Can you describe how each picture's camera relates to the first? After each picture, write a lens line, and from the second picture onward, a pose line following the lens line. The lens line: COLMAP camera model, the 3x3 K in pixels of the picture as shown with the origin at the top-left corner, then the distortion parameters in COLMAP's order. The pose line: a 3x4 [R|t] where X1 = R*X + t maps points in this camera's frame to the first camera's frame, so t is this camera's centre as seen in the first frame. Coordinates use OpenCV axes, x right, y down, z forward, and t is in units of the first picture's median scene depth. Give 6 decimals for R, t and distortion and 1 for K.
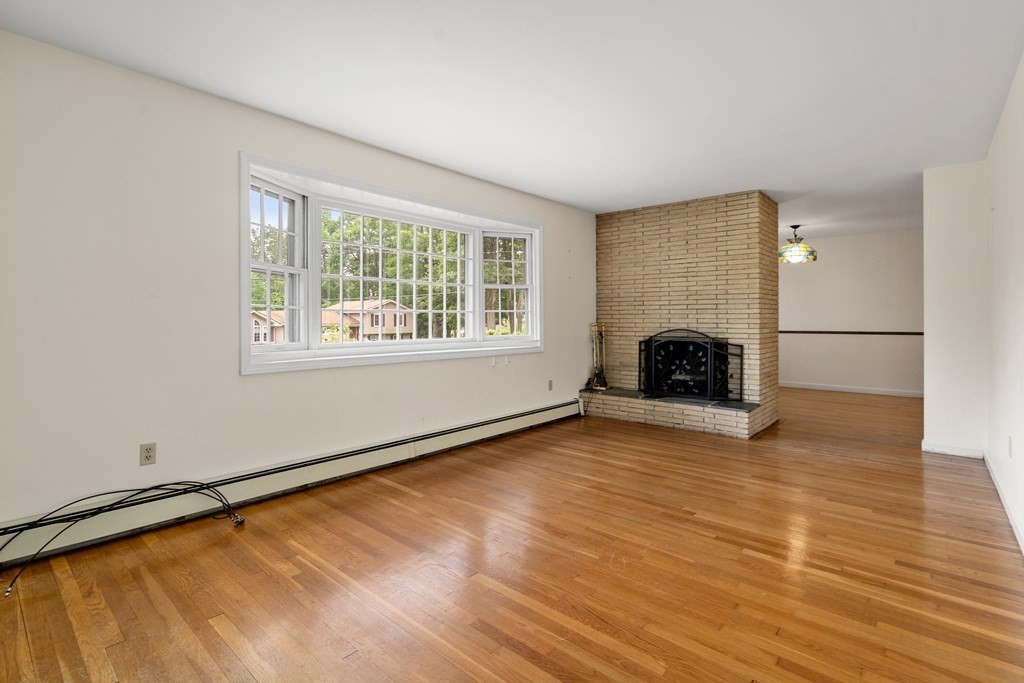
lens RADIAL K [[473.2, 0, 519.4], [0, 473.2, 320.3], [0, 0, 1]] dist [-0.001890, 0.000063]
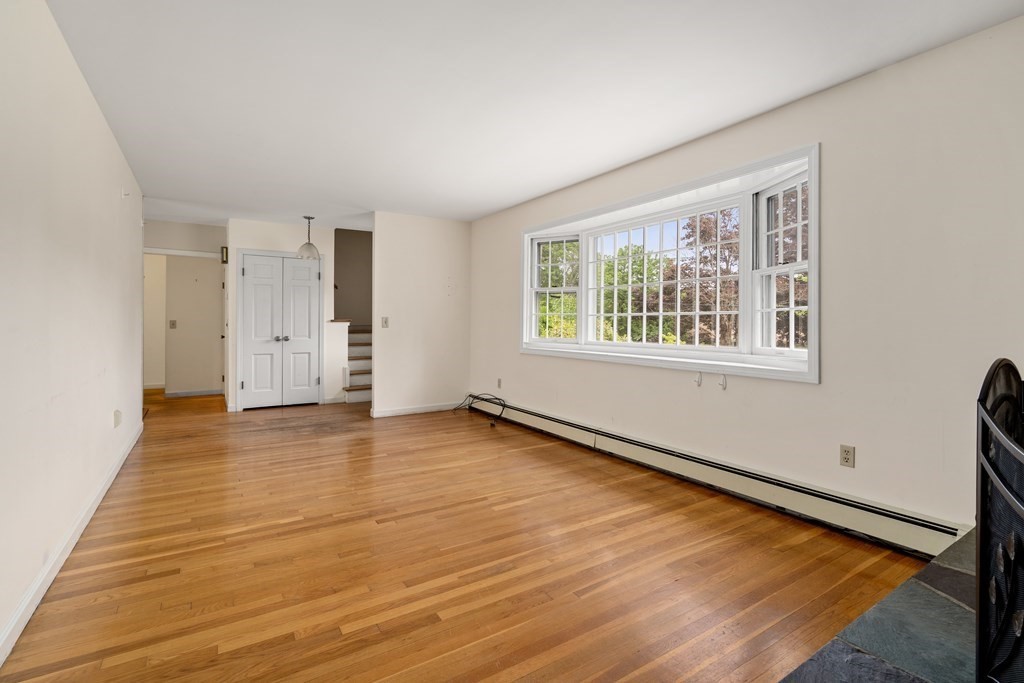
lens RADIAL K [[473.2, 0, 510.0], [0, 473.2, 335.3], [0, 0, 1]] dist [-0.001890, 0.000063]
pose [[-0.281669, 0.024592, -0.959197, 0.987580], [-0.003740, 0.999636, 0.026727, -0.001211], [0.959504, 0.011116, -0.281474, 1.243249]]
